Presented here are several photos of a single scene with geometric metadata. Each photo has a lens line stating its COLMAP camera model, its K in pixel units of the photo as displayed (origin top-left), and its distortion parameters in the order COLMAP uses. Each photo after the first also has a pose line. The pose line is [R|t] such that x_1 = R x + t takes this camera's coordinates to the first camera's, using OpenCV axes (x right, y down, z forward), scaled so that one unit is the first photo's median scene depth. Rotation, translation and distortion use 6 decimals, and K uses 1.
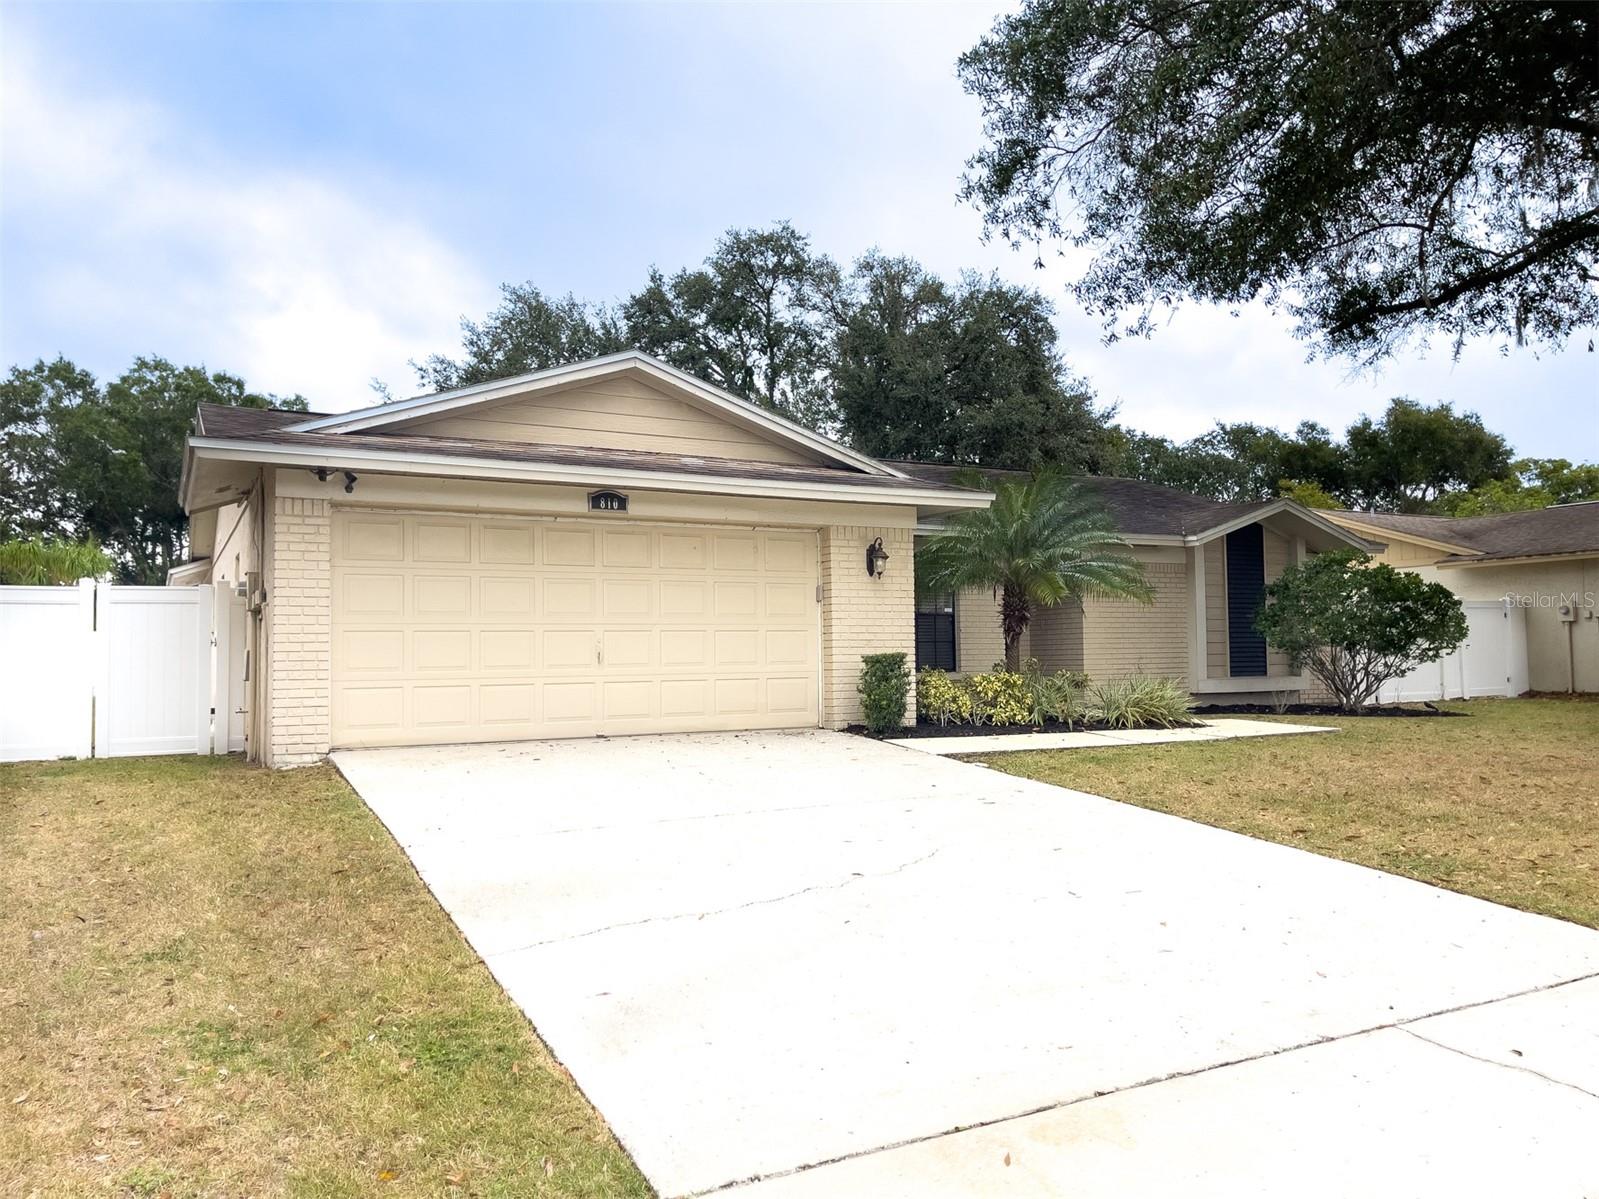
lens RADIAL K [[1200.8, 0, 802.2], [0, 1200.8, 592.2], [0, 0, 1]] dist [0.013666, 0.004349]
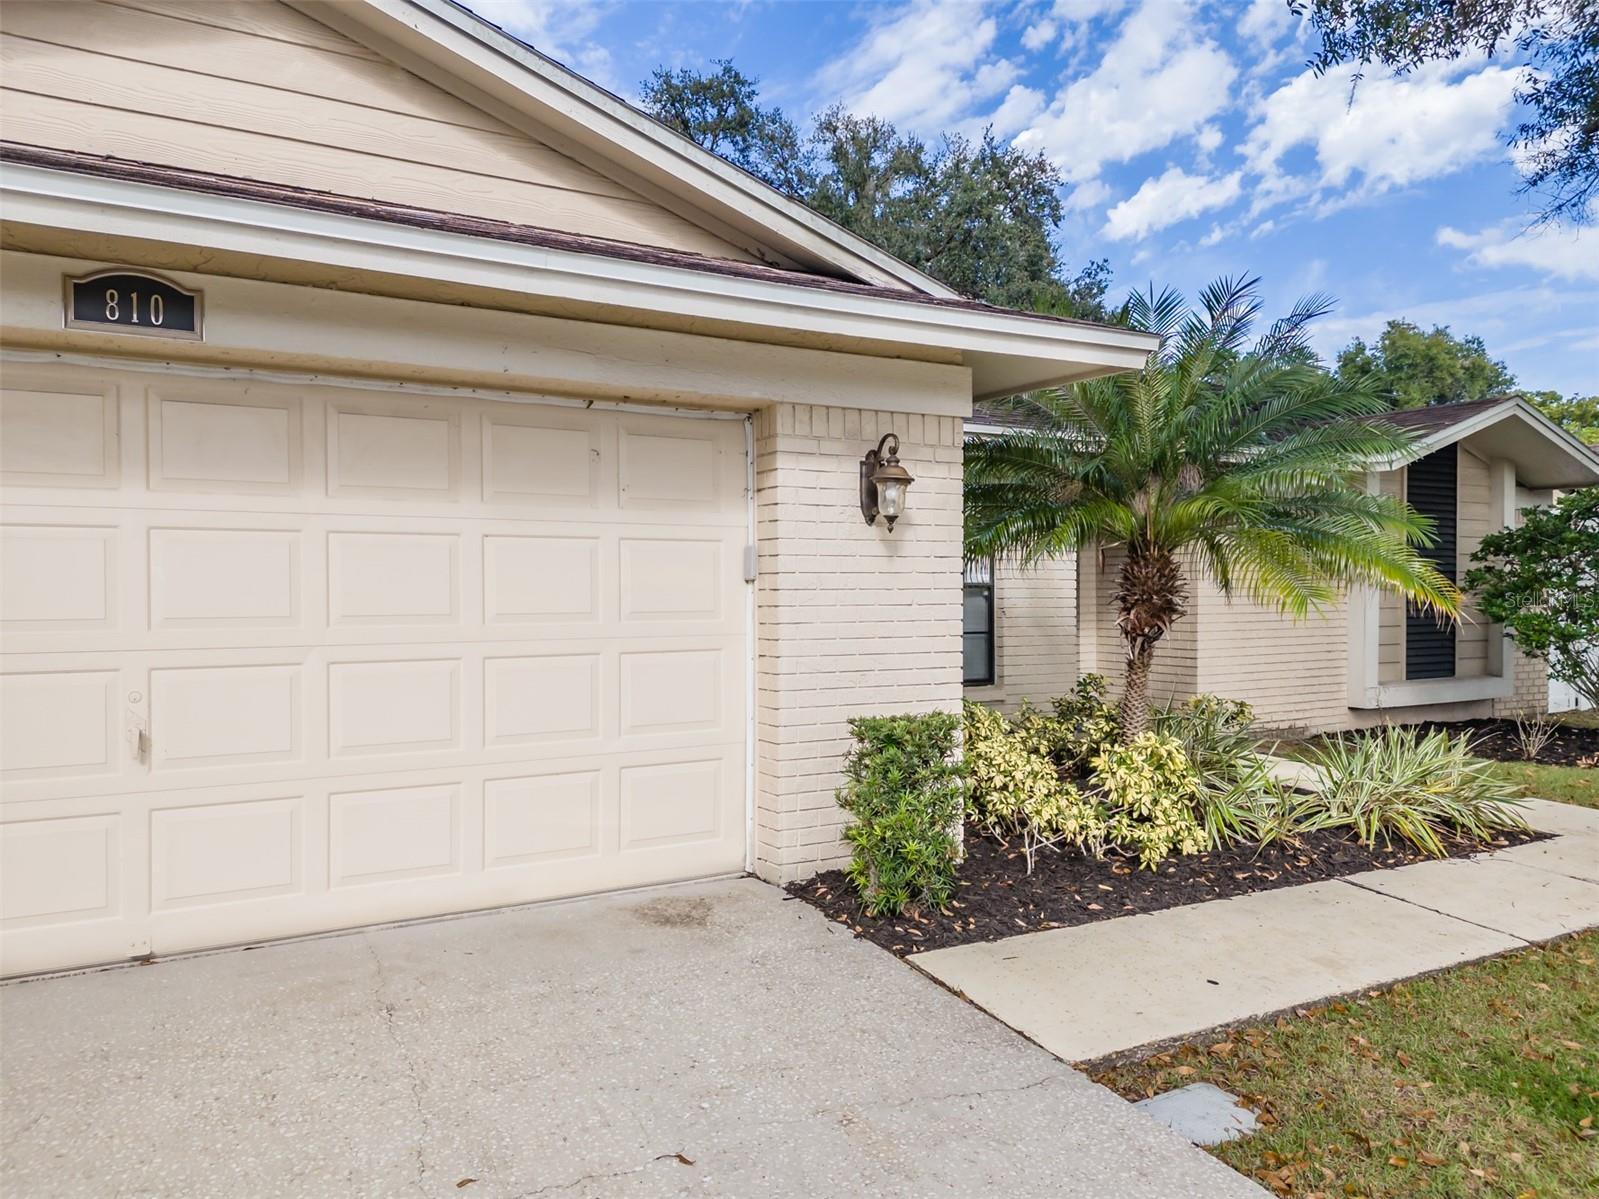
lens RADIAL K [[1170.7, 0, 794.1], [0, 1170.7, 605.8], [0, 0, 1]] dist [0.023401, 0.000045]
pose [[0.999304, 0.009798, 0.035988, 0.005286], [-0.012384, 0.997303, 0.072341, -0.004960], [-0.035182, -0.072737, 0.996730, 0.202574]]
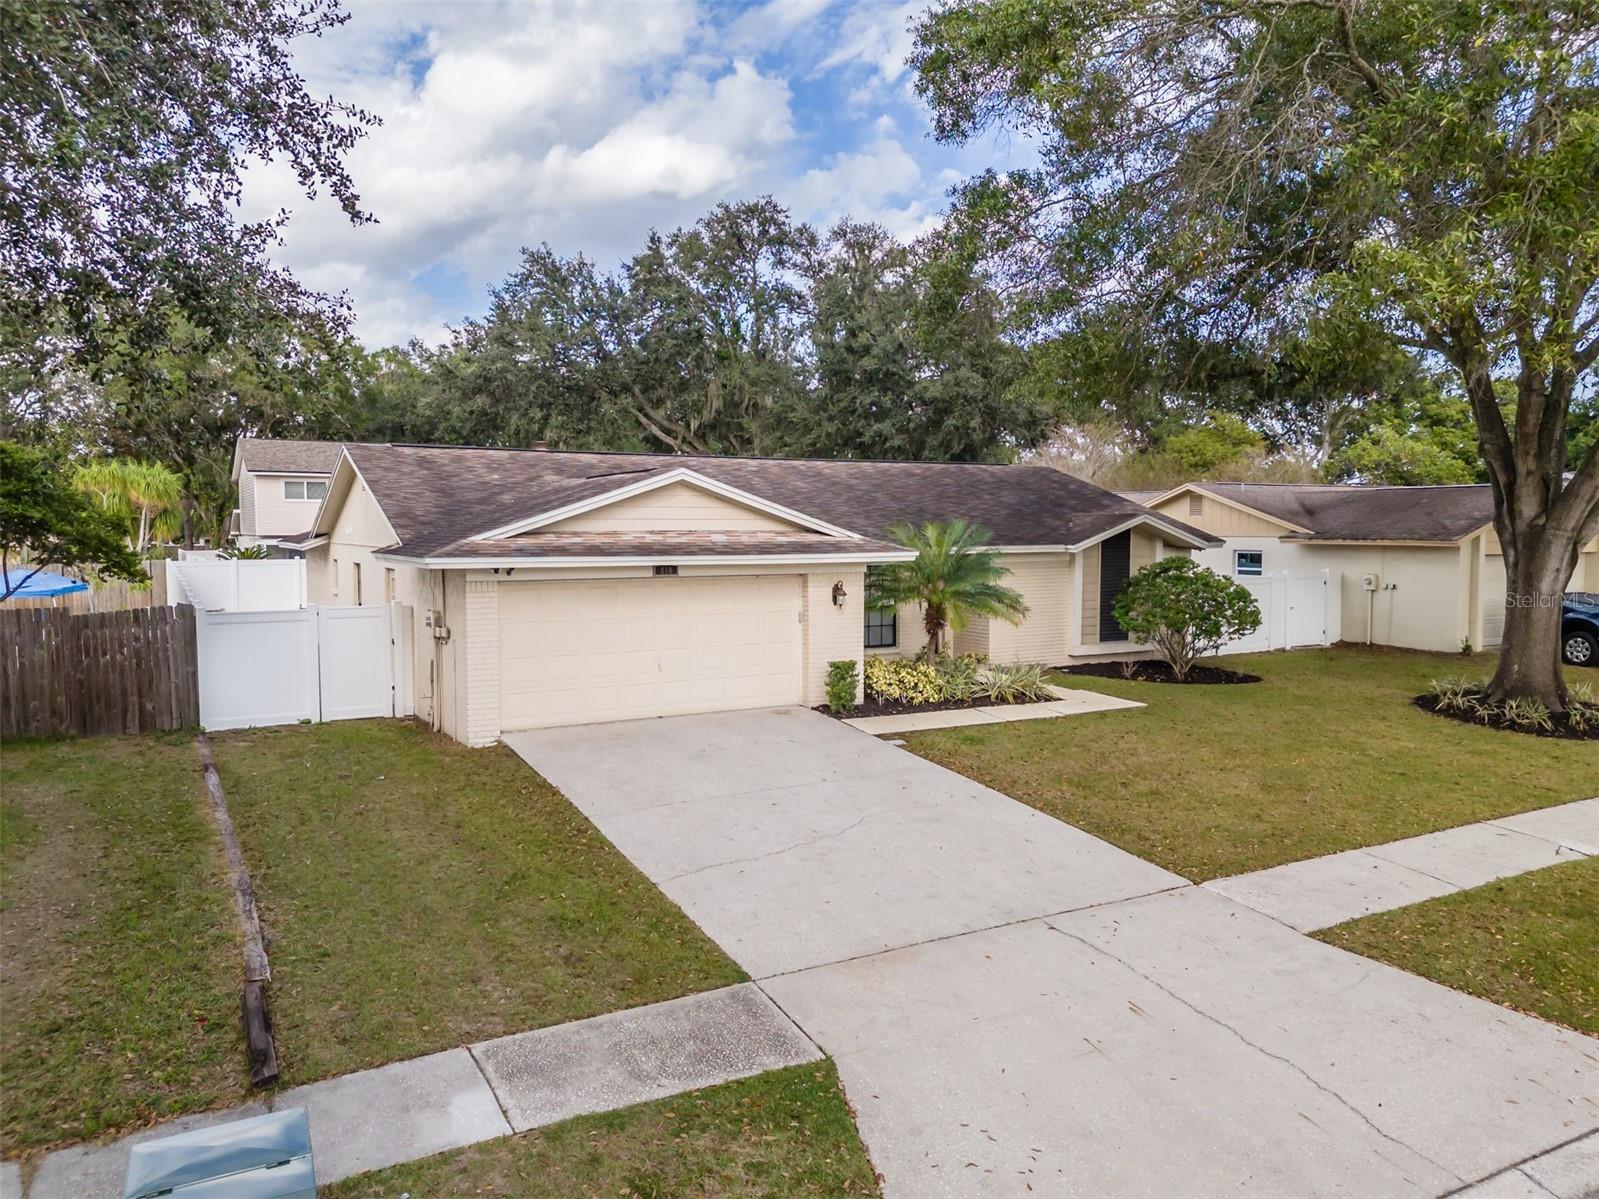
lens RADIAL K [[1170.7, 0, 788.0], [0, 1170.7, 600.0], [0, 0, 1]] dist [0.023401, 0.000045]
pose [[0.999888, 0.009351, 0.011713, -0.006528], [-0.010727, 0.992274, 0.123605, -0.070032], [-0.010467, -0.123716, 0.992262, -0.156957]]
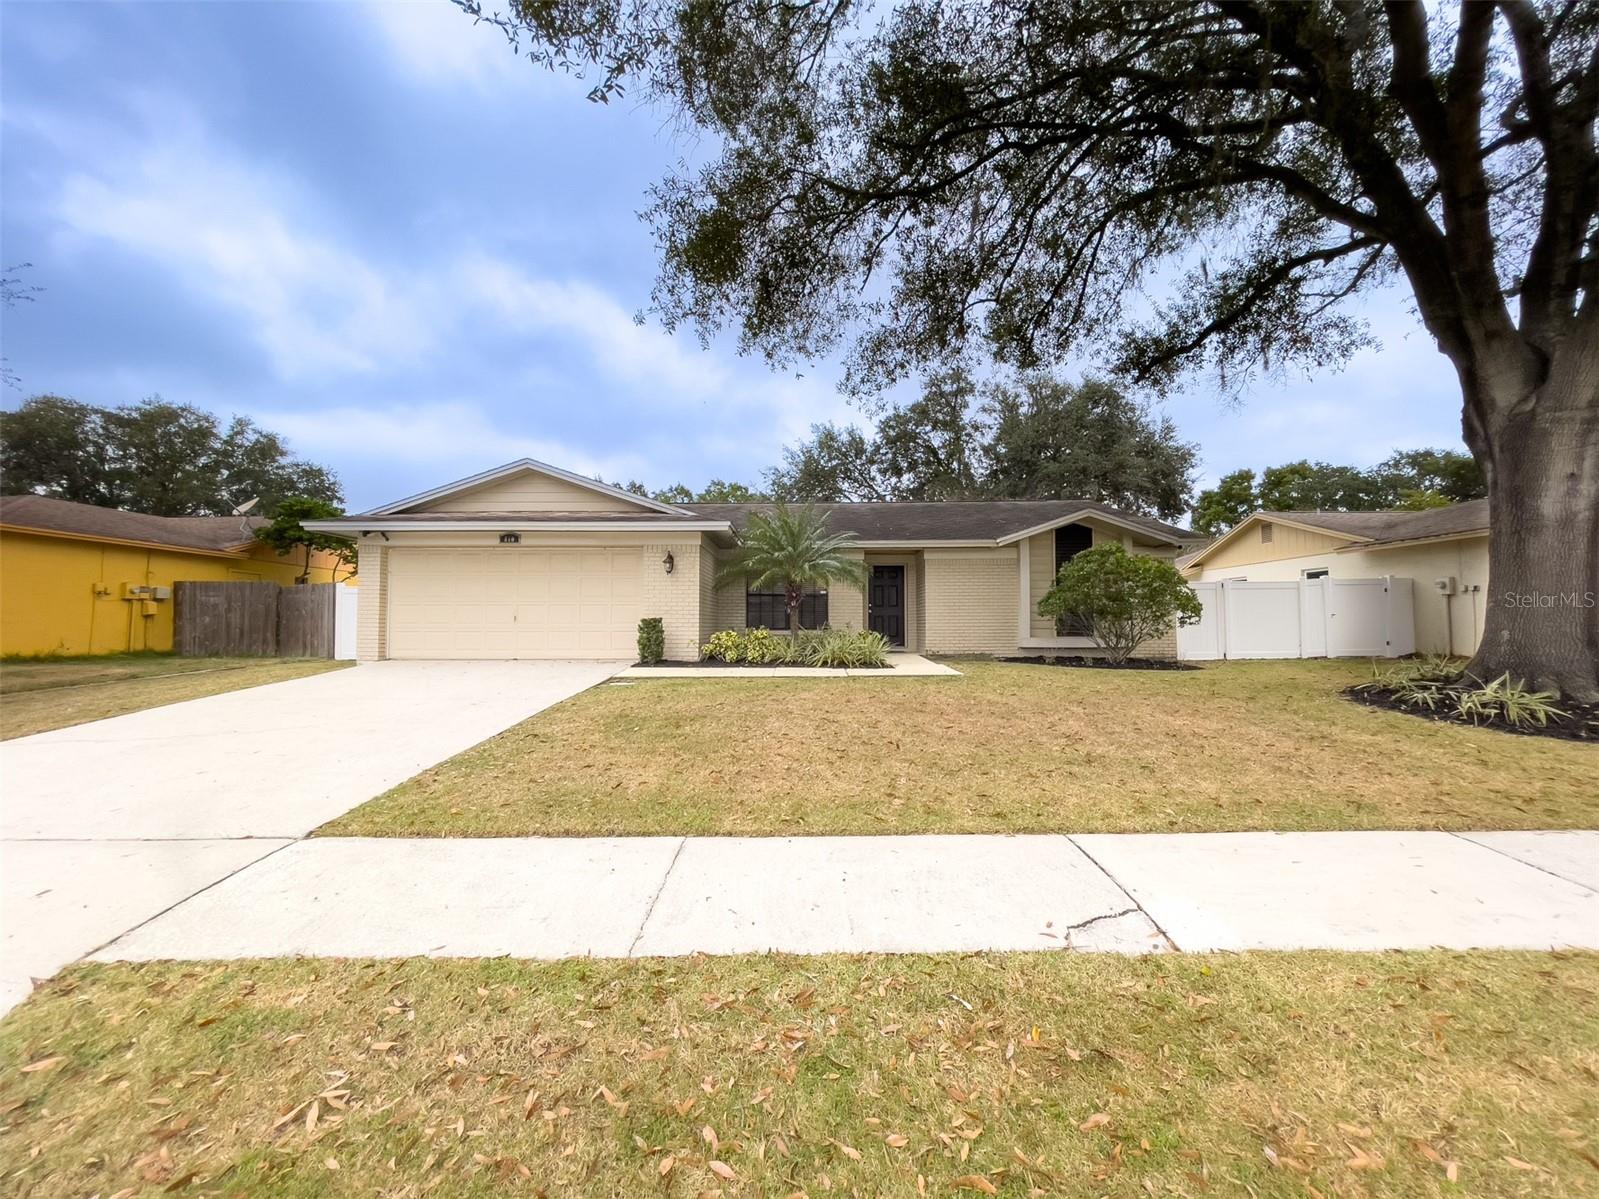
lens RADIAL K [[645.9, 0, 804.9], [0, 645.9, 602.1], [0, 0, 1]] dist [0.001425, 0.000051]
pose [[0.879681, -0.006506, -0.475519, 0.235218], [0.018486, 0.999618, 0.020521, 0.004549], [0.475204, -0.026843, 0.879466, 0.095754]]
